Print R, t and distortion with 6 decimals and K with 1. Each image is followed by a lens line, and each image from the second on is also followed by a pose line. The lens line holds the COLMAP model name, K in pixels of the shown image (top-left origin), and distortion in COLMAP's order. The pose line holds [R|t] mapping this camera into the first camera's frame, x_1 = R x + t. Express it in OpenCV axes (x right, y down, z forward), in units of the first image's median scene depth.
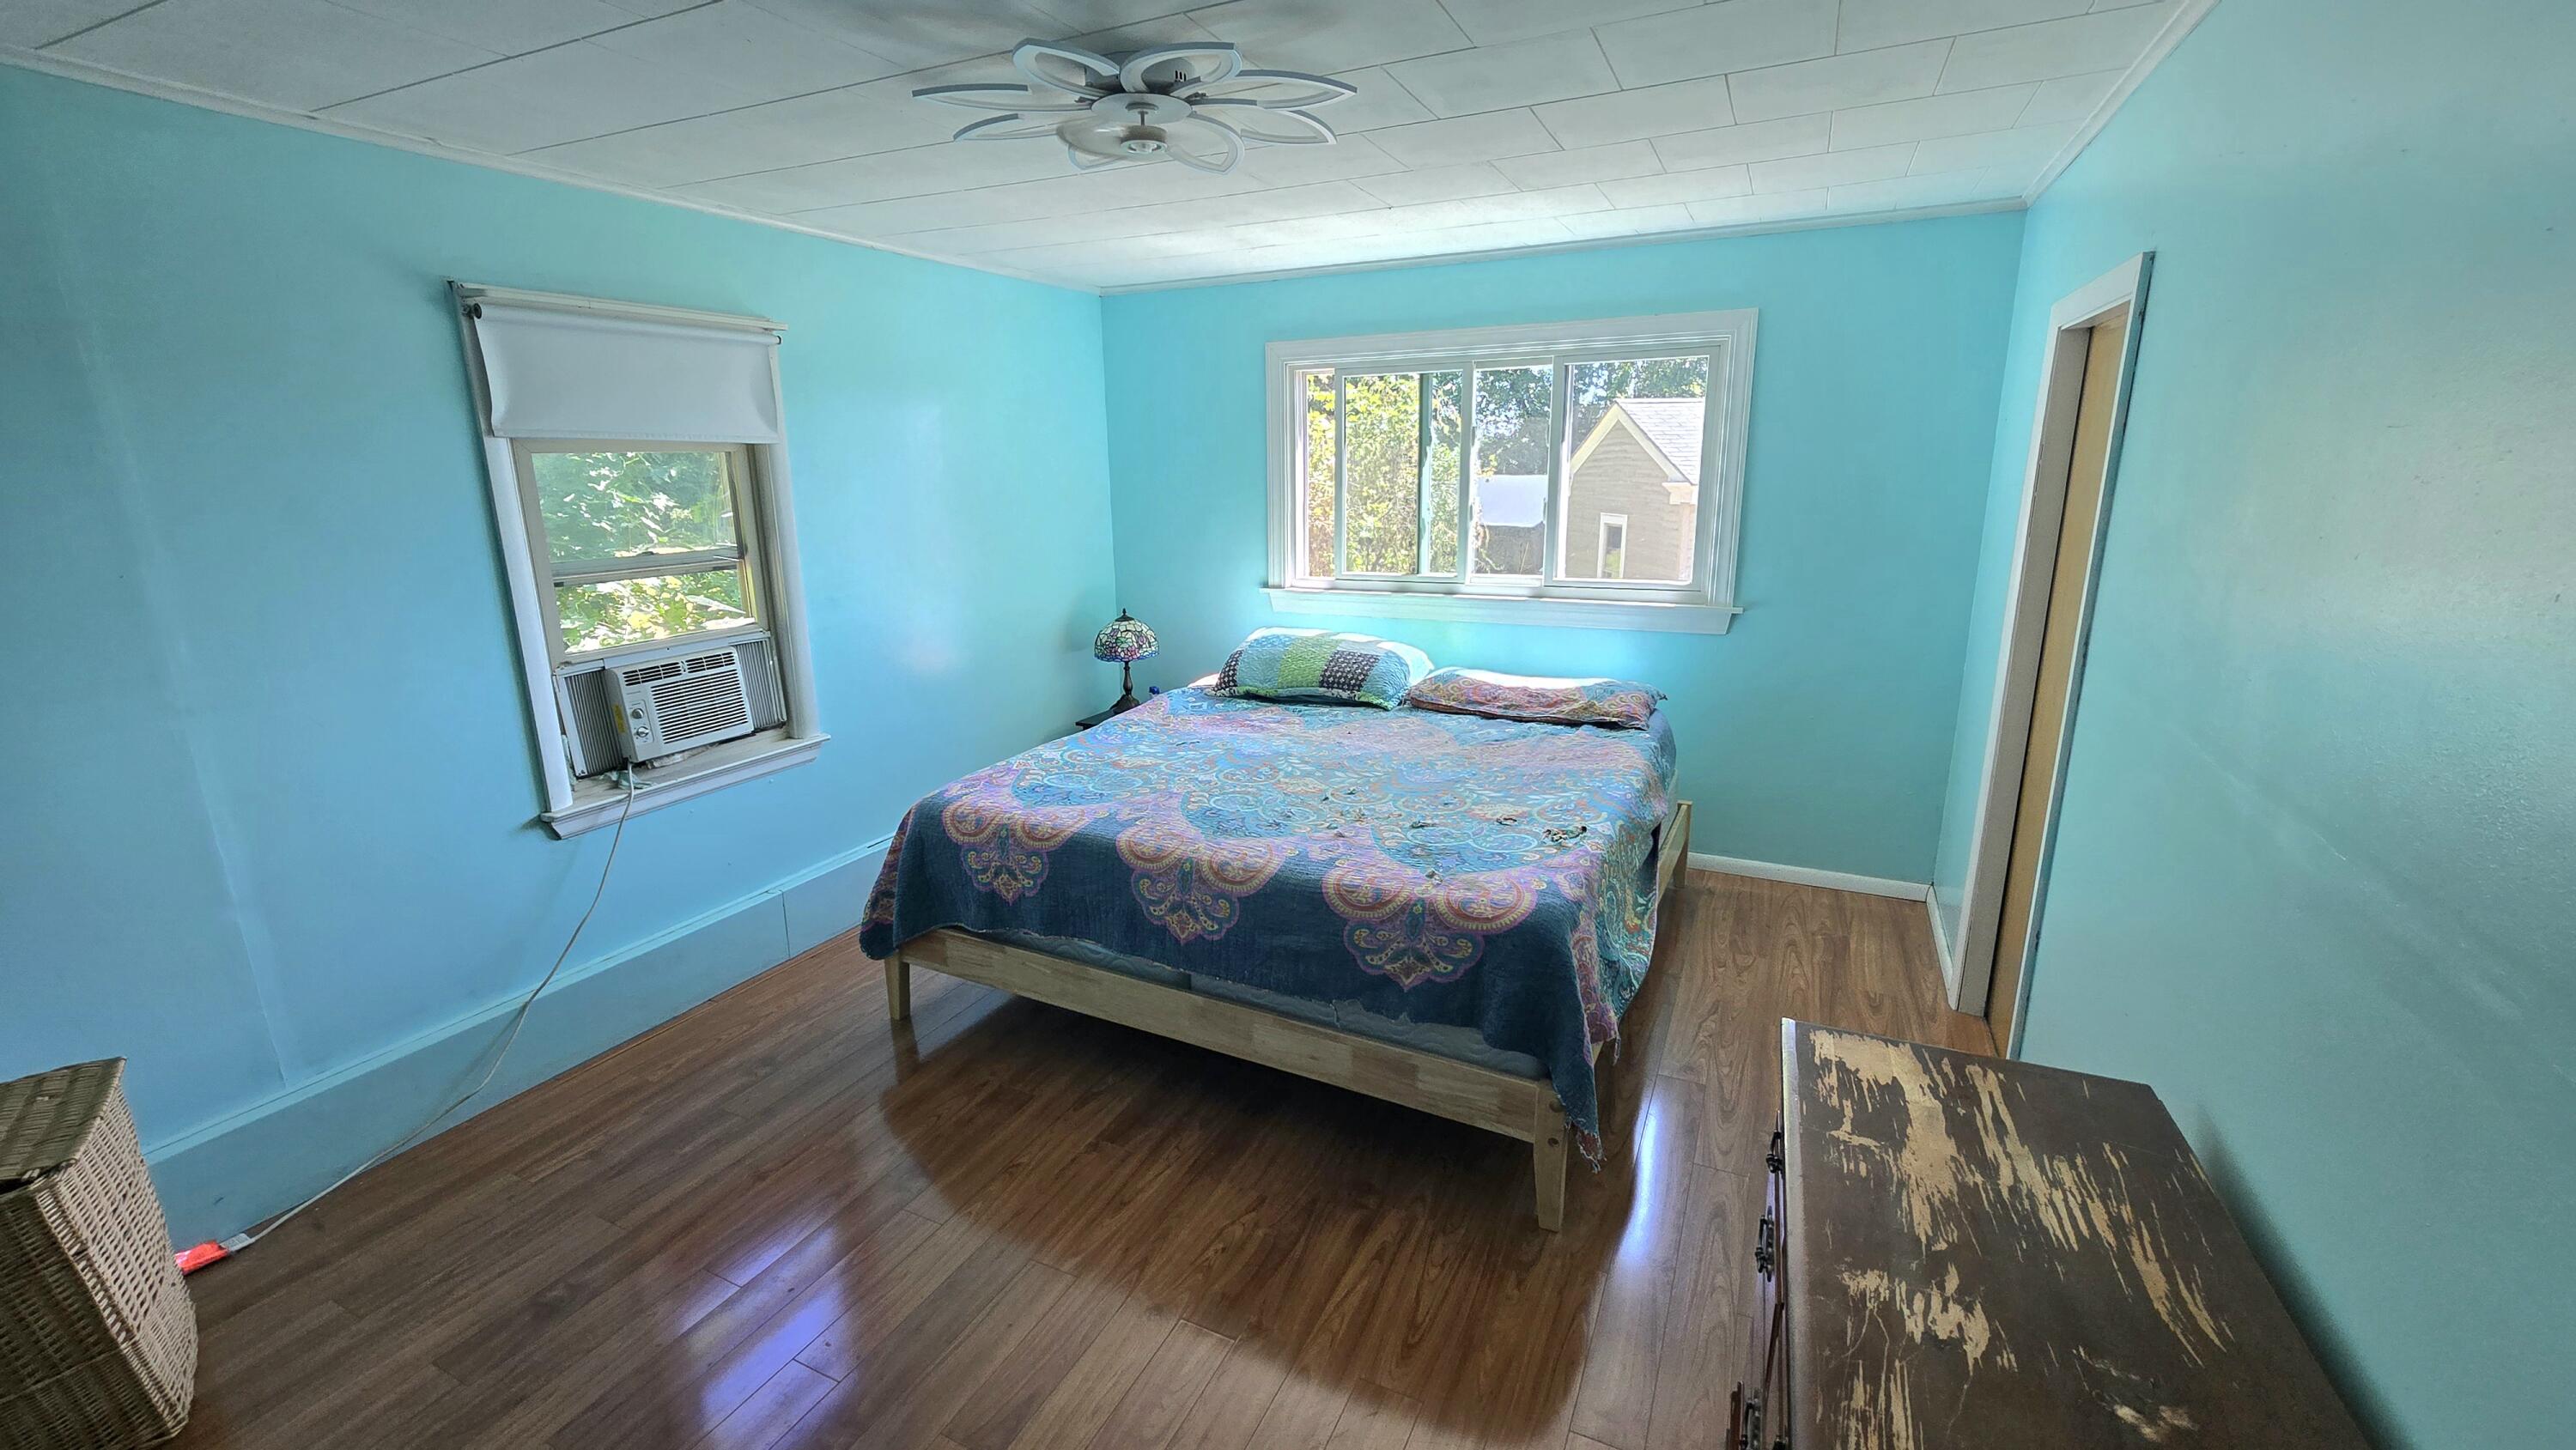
lens RADIAL K [[1056.0, 0, 1278.3], [0, 1056.0, 723.6], [0, 0, 1]] dist [-0.000378, -0.000705]
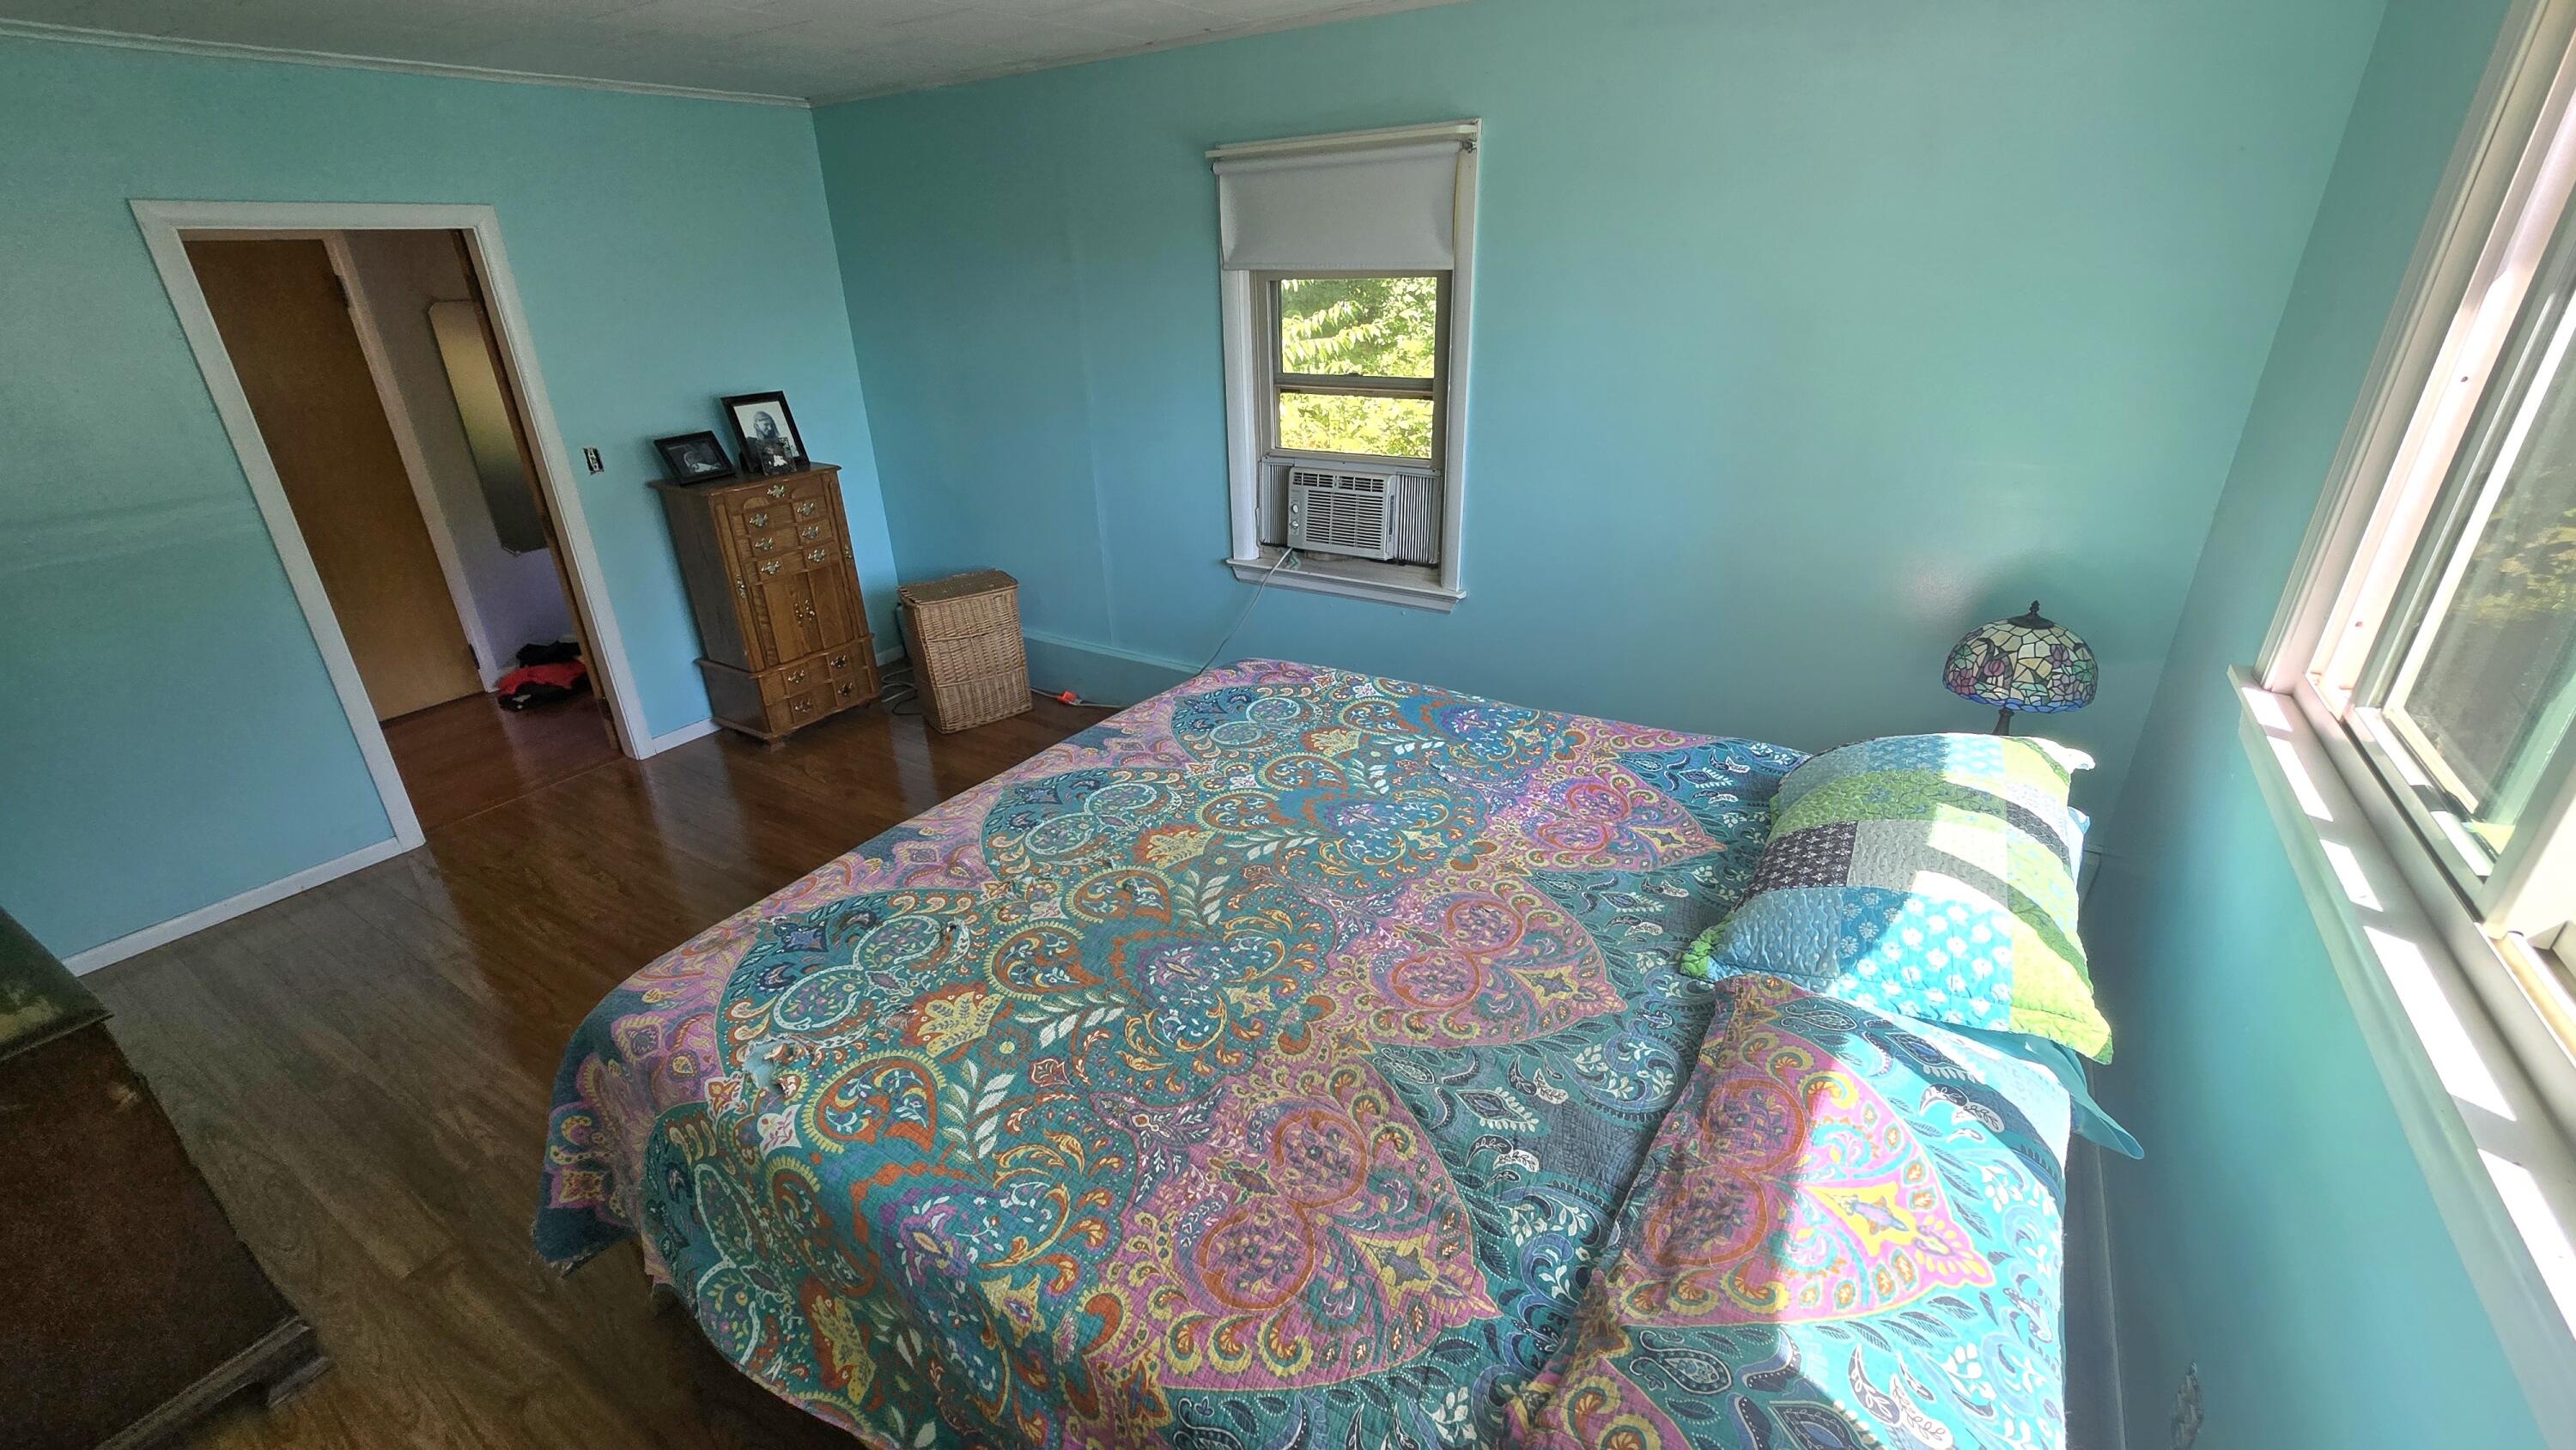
lens RADIAL K [[1056.0, 0, 1279.9], [0, 1056.0, 730.6], [0, 0, 1]] dist [-0.000378, -0.000705]
pose [[-0.114019, 0.428271, -0.896429, 0.578221], [-0.212160, 0.871002, 0.443108, -0.314481], [0.970561, 0.240709, -0.008449, 1.035376]]
